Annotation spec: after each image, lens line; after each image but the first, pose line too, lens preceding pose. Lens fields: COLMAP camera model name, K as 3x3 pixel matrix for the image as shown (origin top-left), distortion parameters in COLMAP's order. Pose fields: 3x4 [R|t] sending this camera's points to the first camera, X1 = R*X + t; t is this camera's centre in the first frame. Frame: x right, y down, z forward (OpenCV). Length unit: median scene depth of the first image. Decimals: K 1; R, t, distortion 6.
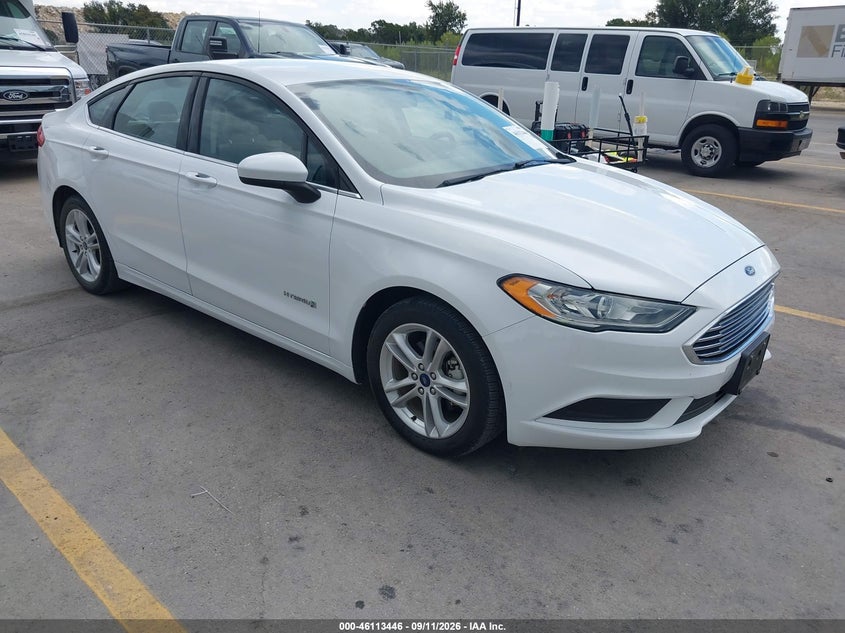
lens RADIAL K [[656.3, 0, 430.7], [0, 656.3, 303.4], [0, 0, 1]] dist [0.011543, -0.048201]
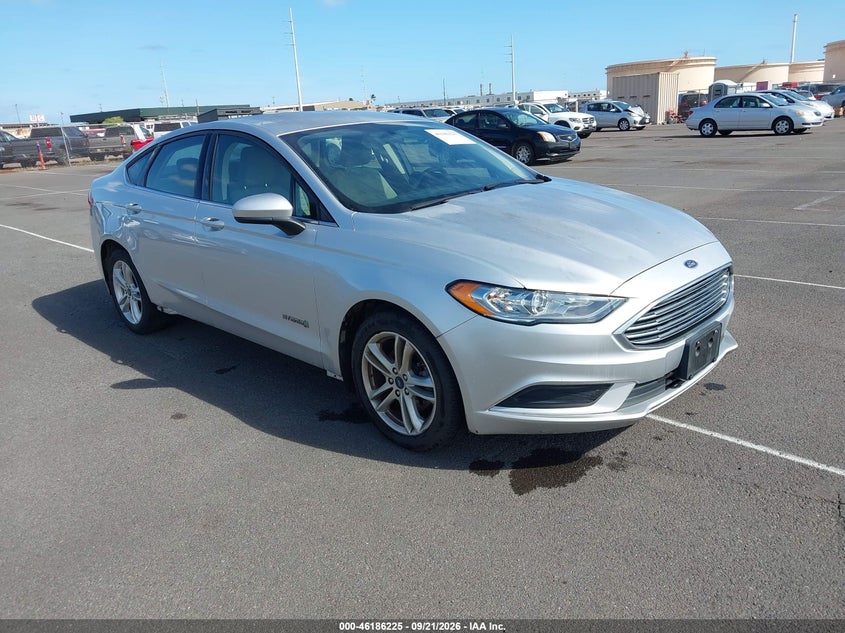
lens RADIAL K [[656.3, 0, 429.4], [0, 656.3, 313.5], [0, 0, 1]] dist [0.011543, -0.048201]
pose [[0.992486, -0.064936, -0.103709, 0.166301], [0.060397, 0.997099, -0.046327, 0.054261], [0.106416, 0.039716, 0.993528, -0.113555]]
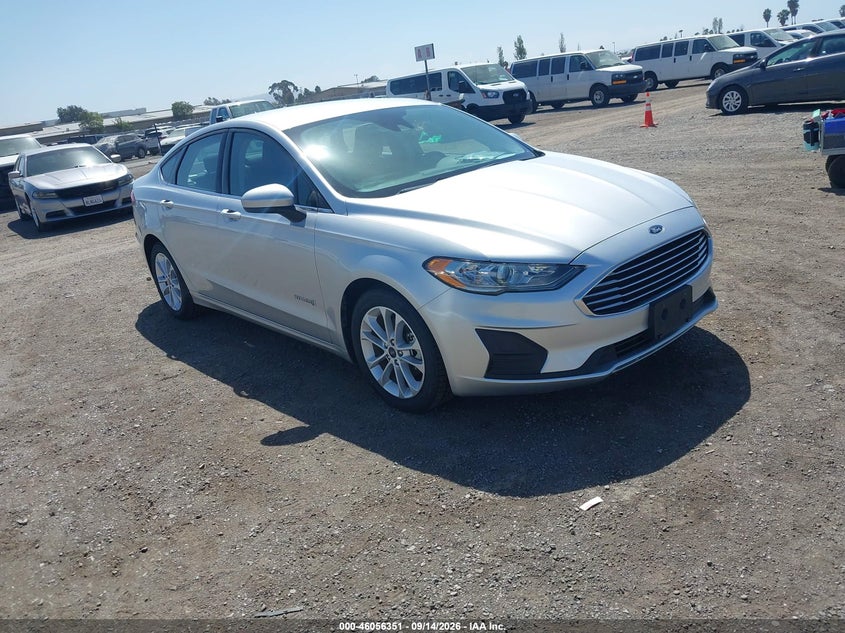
lens RADIAL K [[656.3, 0, 438.3], [0, 656.3, 311.9], [0, 0, 1]] dist [0.011543, -0.048201]
pose [[0.976101, -0.103345, -0.191173, 0.317107], [0.101845, 0.994643, -0.017683, 0.072071], [0.191976, -0.002210, 0.981397, -0.190481]]
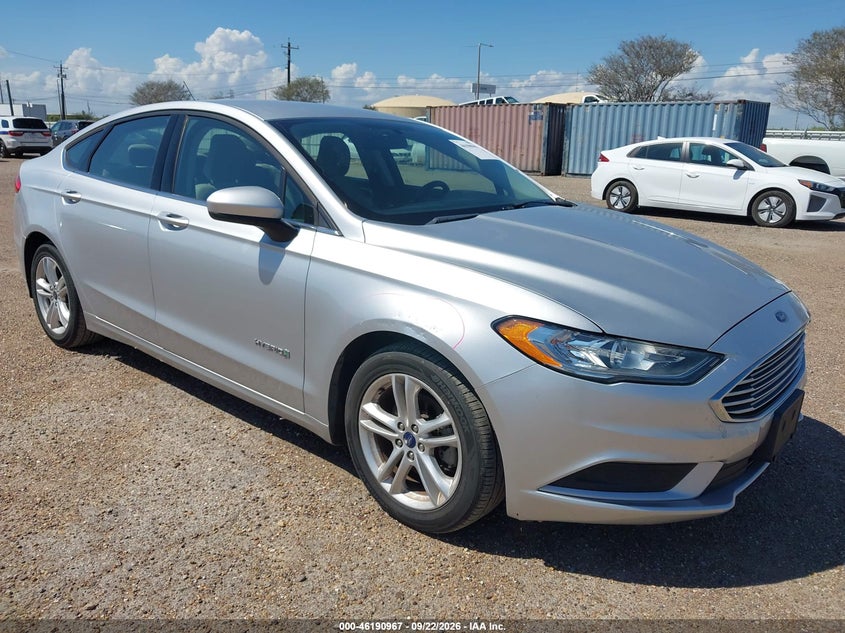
lens RADIAL K [[656.3, 0, 421.1], [0, 656.3, 309.0], [0, 0, 1]] dist [0.011543, -0.048201]
pose [[0.999909, 0.004989, -0.012540, 0.015746], [-0.006113, 0.995809, -0.091247, 0.022651], [0.012032, 0.091316, 0.995749, 0.117166]]
